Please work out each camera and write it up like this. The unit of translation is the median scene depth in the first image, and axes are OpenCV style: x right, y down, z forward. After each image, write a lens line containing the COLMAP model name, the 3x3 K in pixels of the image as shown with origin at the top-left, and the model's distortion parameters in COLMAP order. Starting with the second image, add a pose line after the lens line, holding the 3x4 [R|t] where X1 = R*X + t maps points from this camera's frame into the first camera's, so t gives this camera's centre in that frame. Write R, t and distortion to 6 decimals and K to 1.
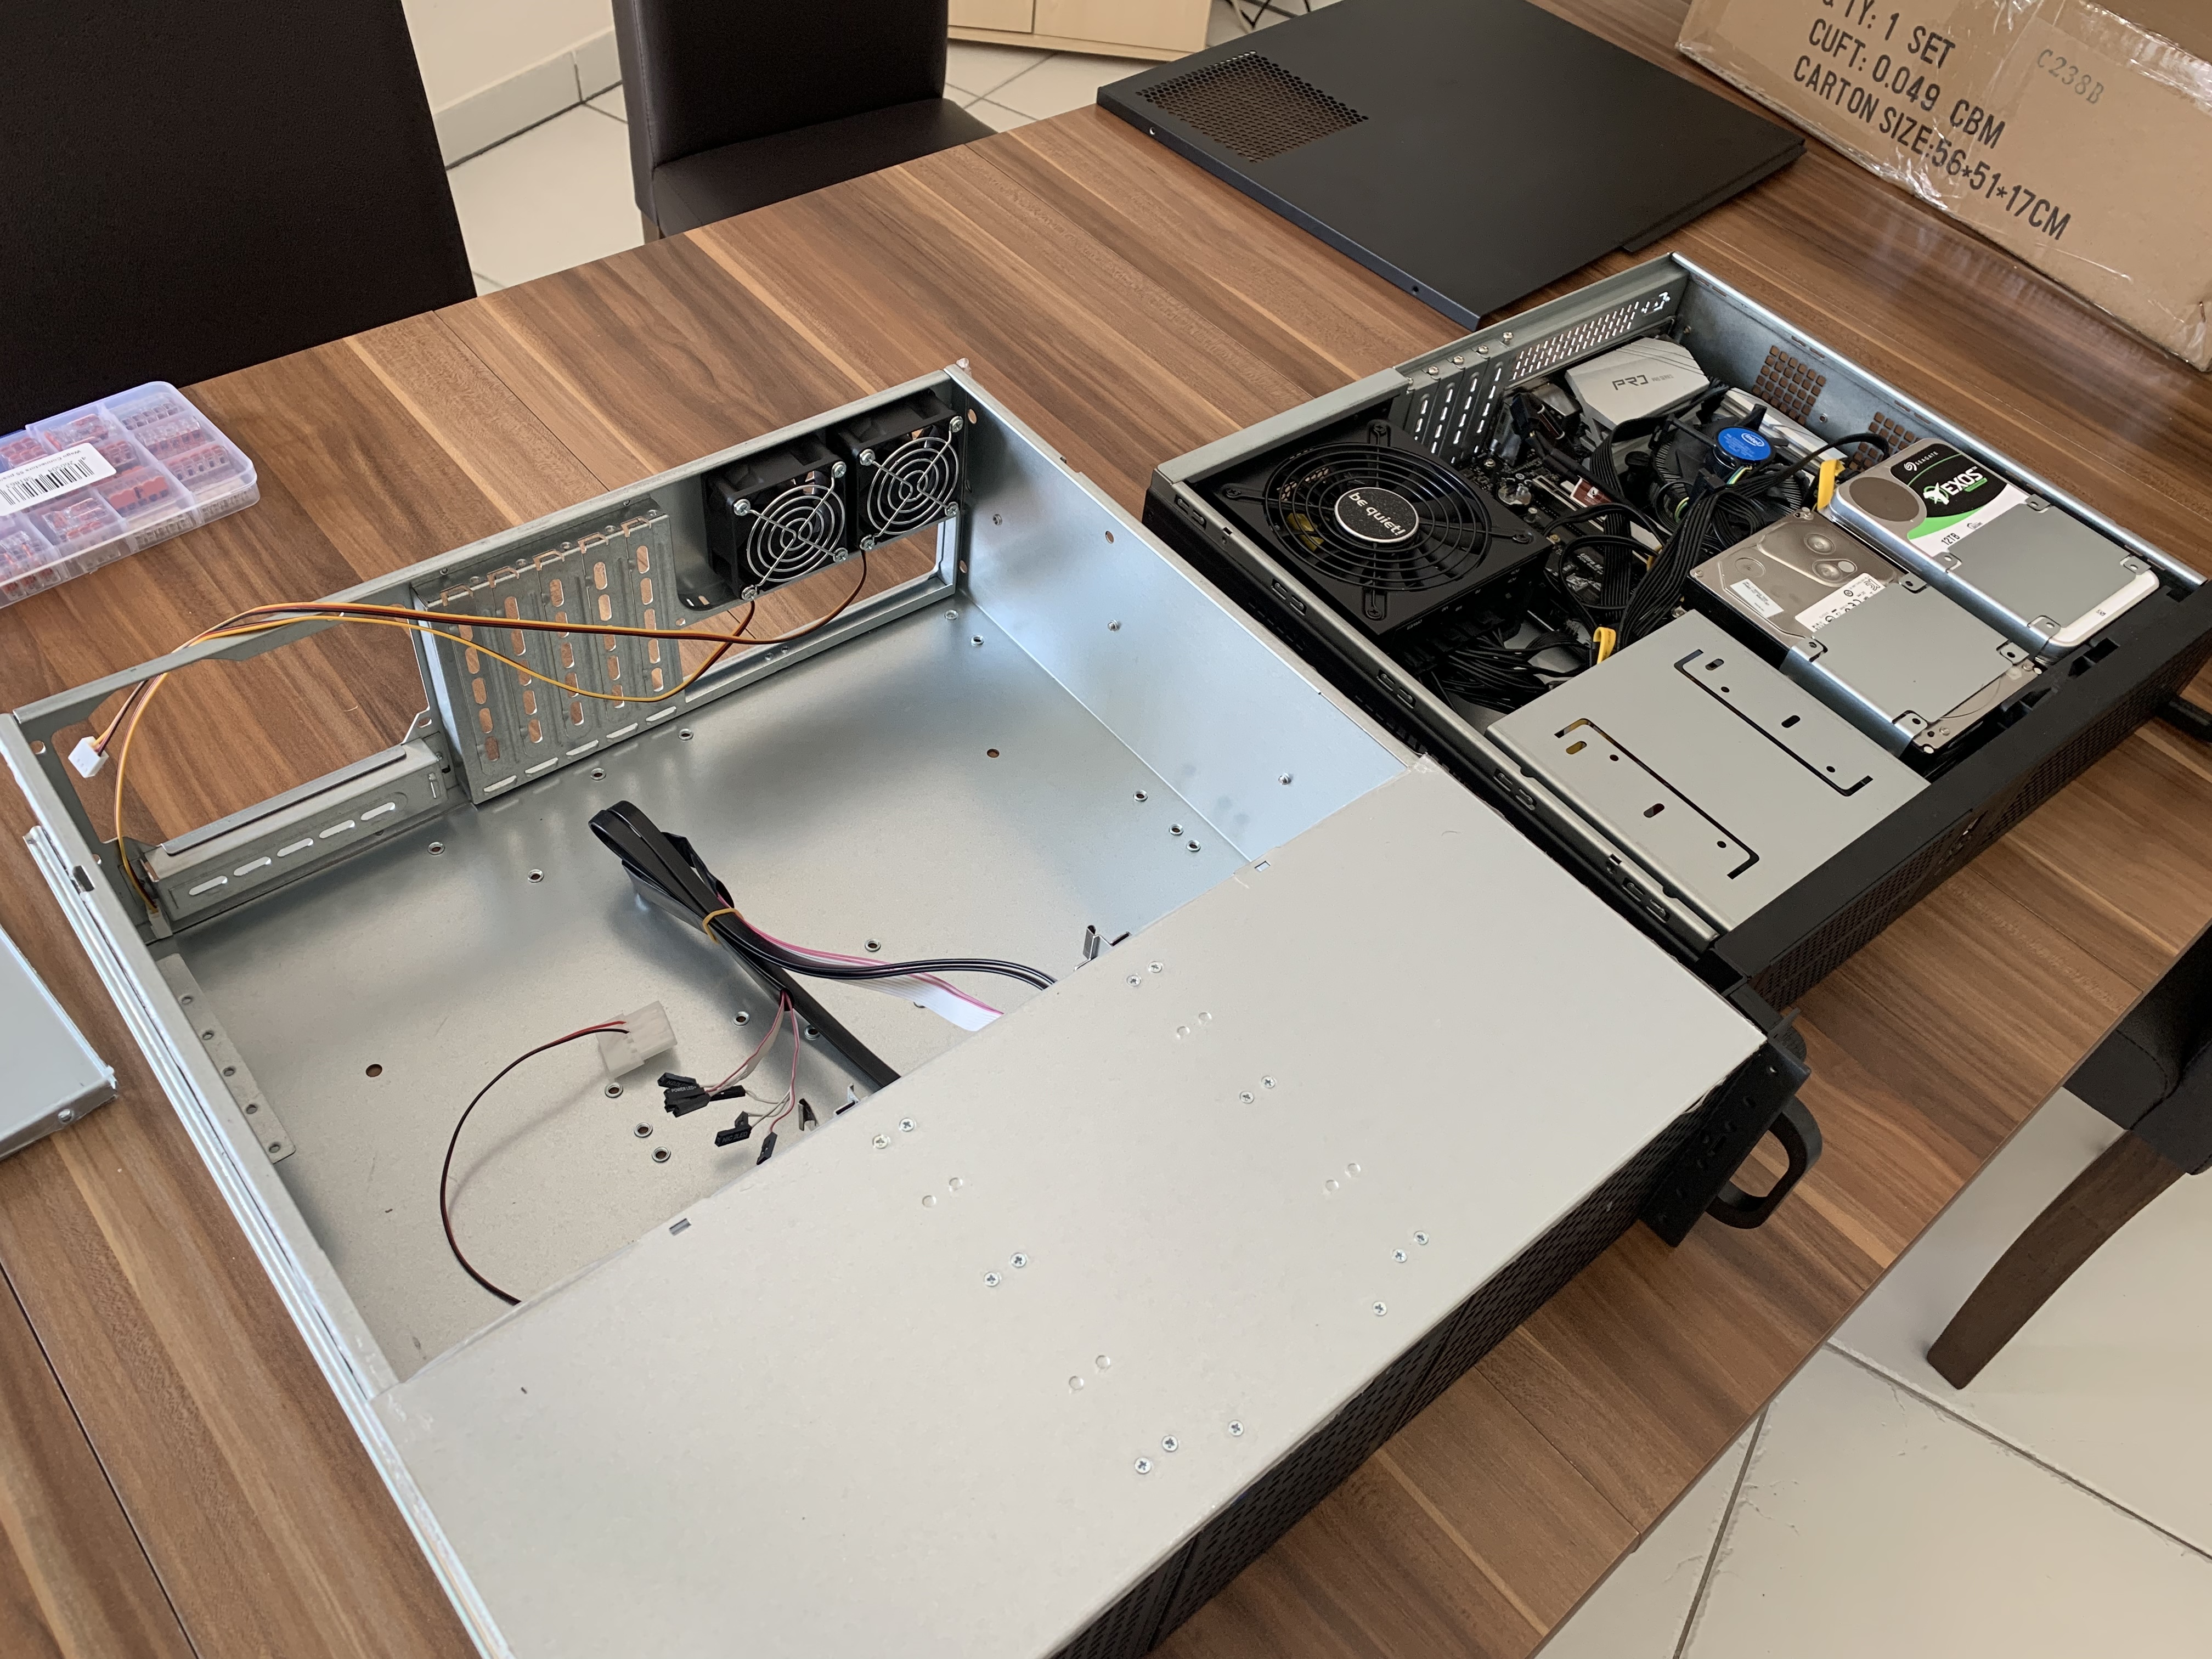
lens RADIAL K [[1710.6, 0, 1111.1], [0, 1710.6, 819.3], [0, 0, 1]] dist [0.008609, -0.034169]
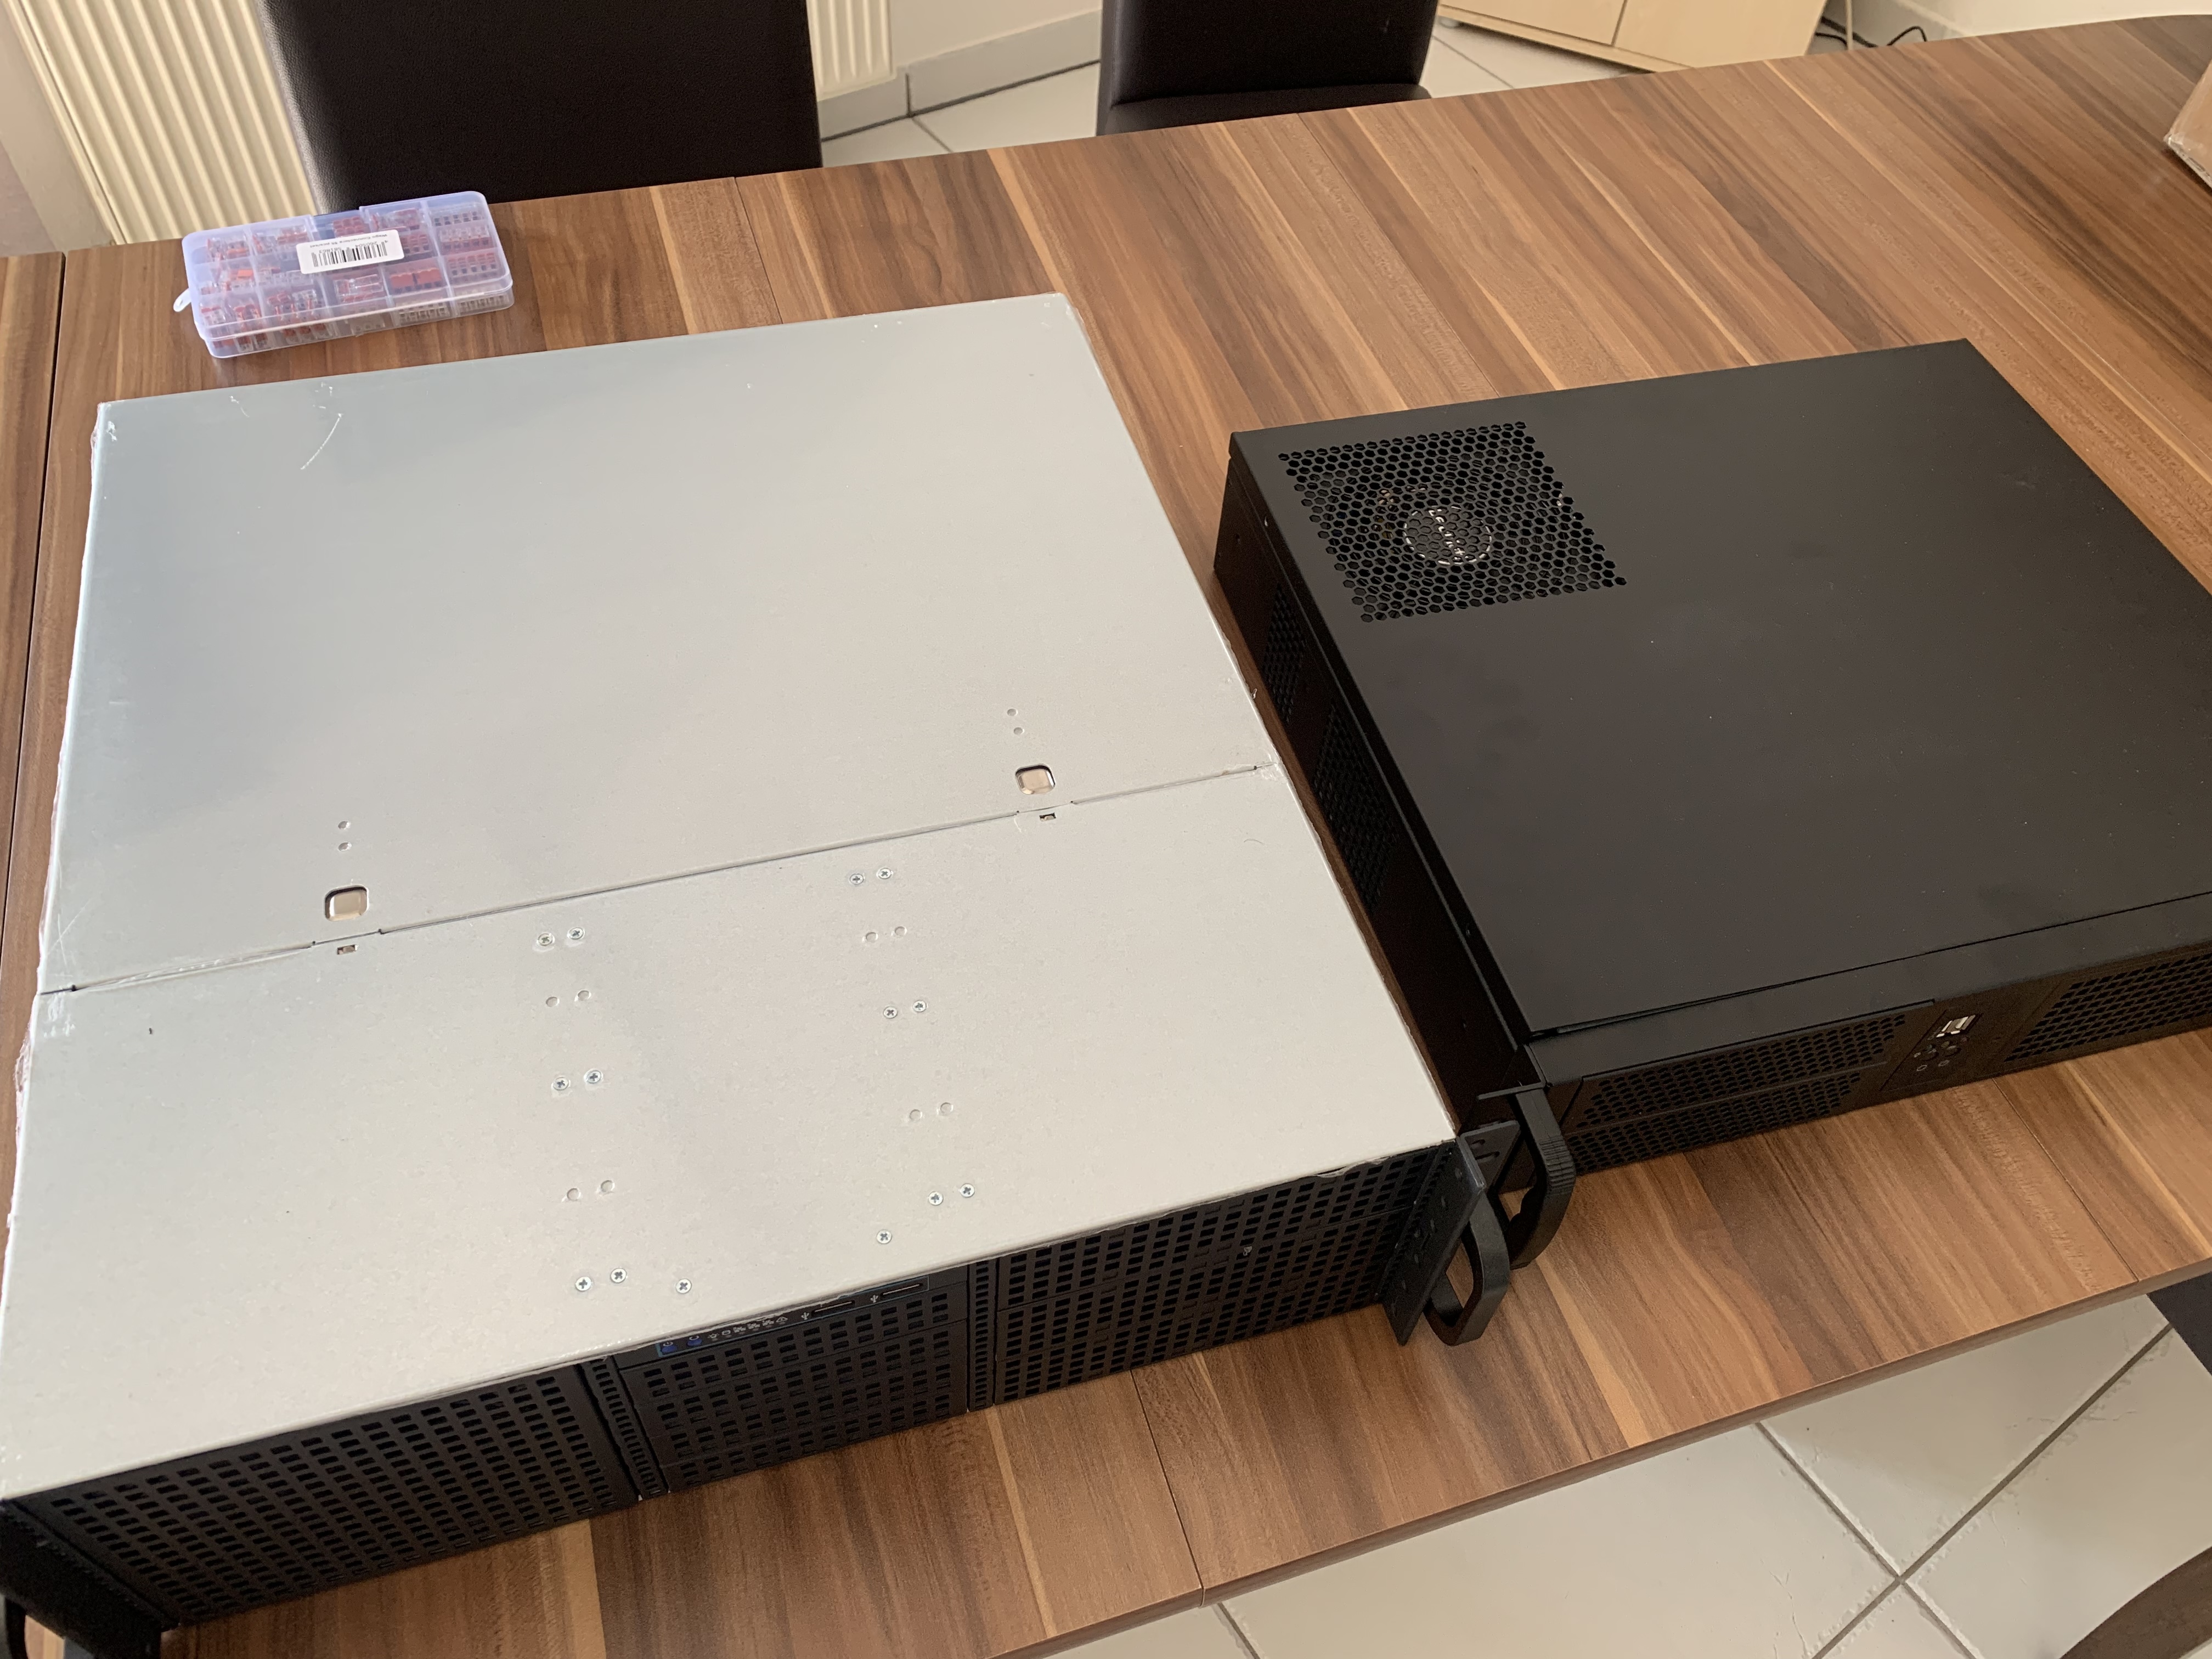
lens RADIAL K [[1700.0, 0, 1115.7], [0, 1700.0, 804.1], [0, 0, 1]] dist [-0.010345, 0.009093]
pose [[0.917954, 0.270311, -0.290331, 0.289509], [-0.270703, 0.961847, 0.039626, -0.020074], [0.289965, 0.042218, 0.956105, 0.043569]]
